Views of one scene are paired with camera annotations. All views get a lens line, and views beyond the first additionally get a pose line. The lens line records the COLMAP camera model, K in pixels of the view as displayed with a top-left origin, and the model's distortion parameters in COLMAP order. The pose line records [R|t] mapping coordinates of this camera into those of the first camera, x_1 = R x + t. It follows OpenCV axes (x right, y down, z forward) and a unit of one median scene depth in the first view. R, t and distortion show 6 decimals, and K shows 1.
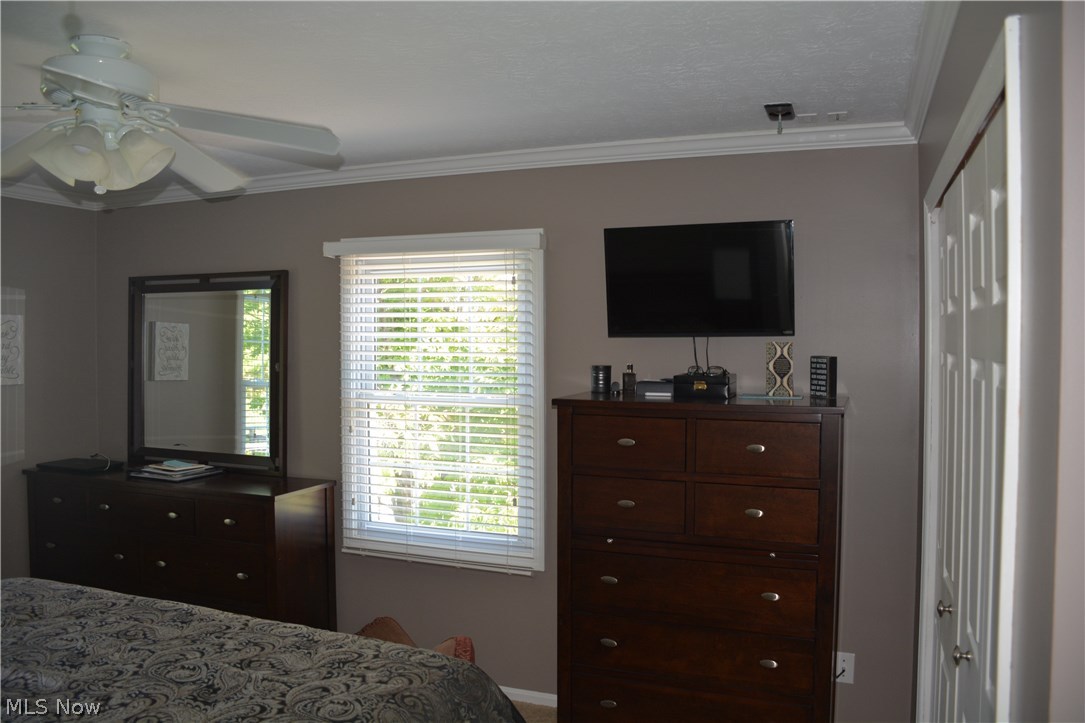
lens RADIAL K [[842.8, 0, 539.7], [0, 842.8, 356.4], [0, 0, 1]] dist [-0.148701, 0.089692]
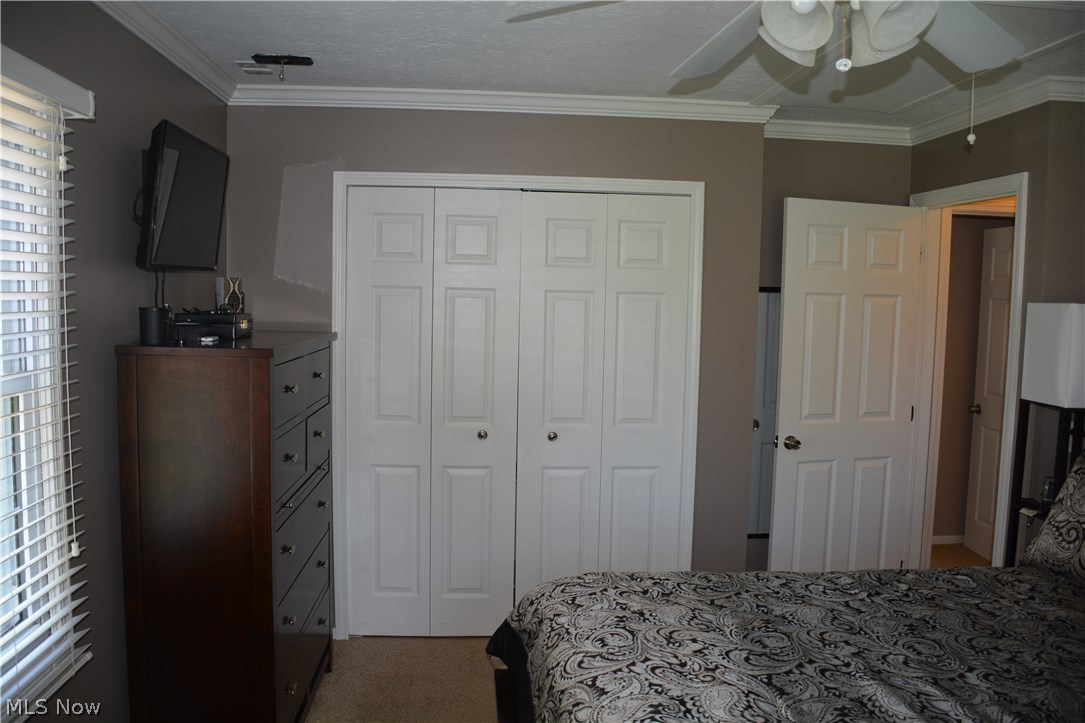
lens RADIAL K [[842.8, 0, 540.1], [0, 842.8, 360.8], [0, 0, 1]] dist [-0.148701, 0.089692]
pose [[-0.434791, -0.080686, 0.896909, -1.102918], [-0.000692, 0.996008, 0.089266, -0.009915], [-0.900531, 0.038191, -0.433111, 1.579384]]
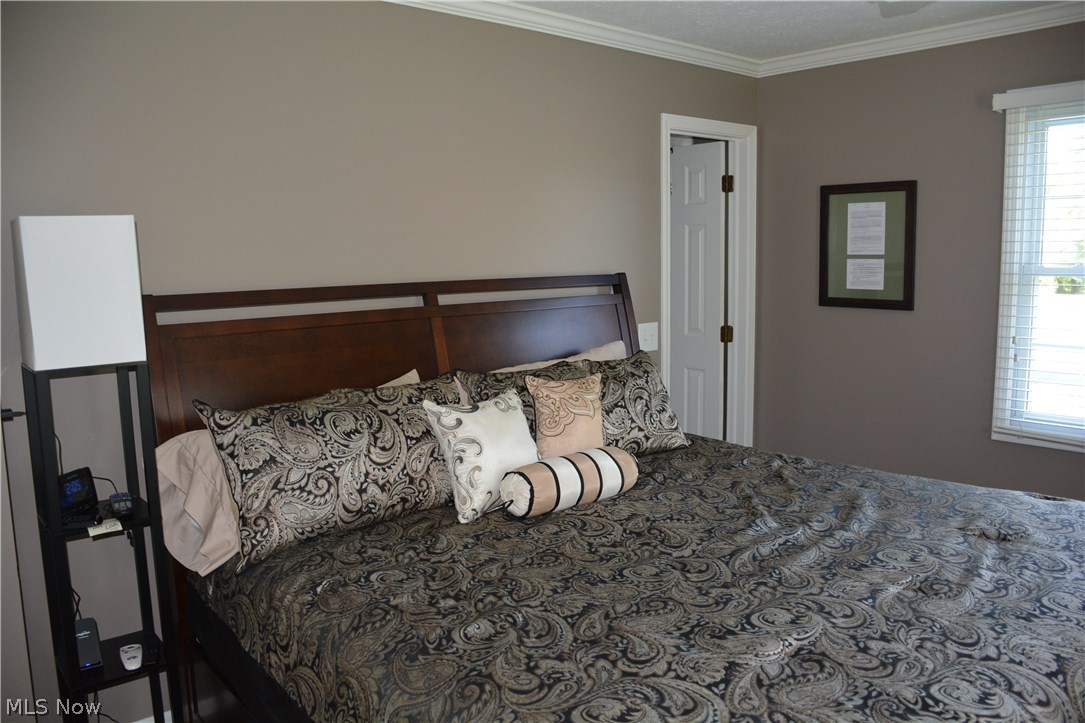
lens RADIAL K [[842.8, 0, 535.4], [0, 842.8, 360.6], [0, 0, 1]] dist [-0.148701, 0.089692]
pose [[-0.476998, 0.120766, -0.870568, 0.293349], [-0.000570, 0.990472, 0.137712, 0.049312], [0.878904, 0.066185, -0.472385, 1.108973]]
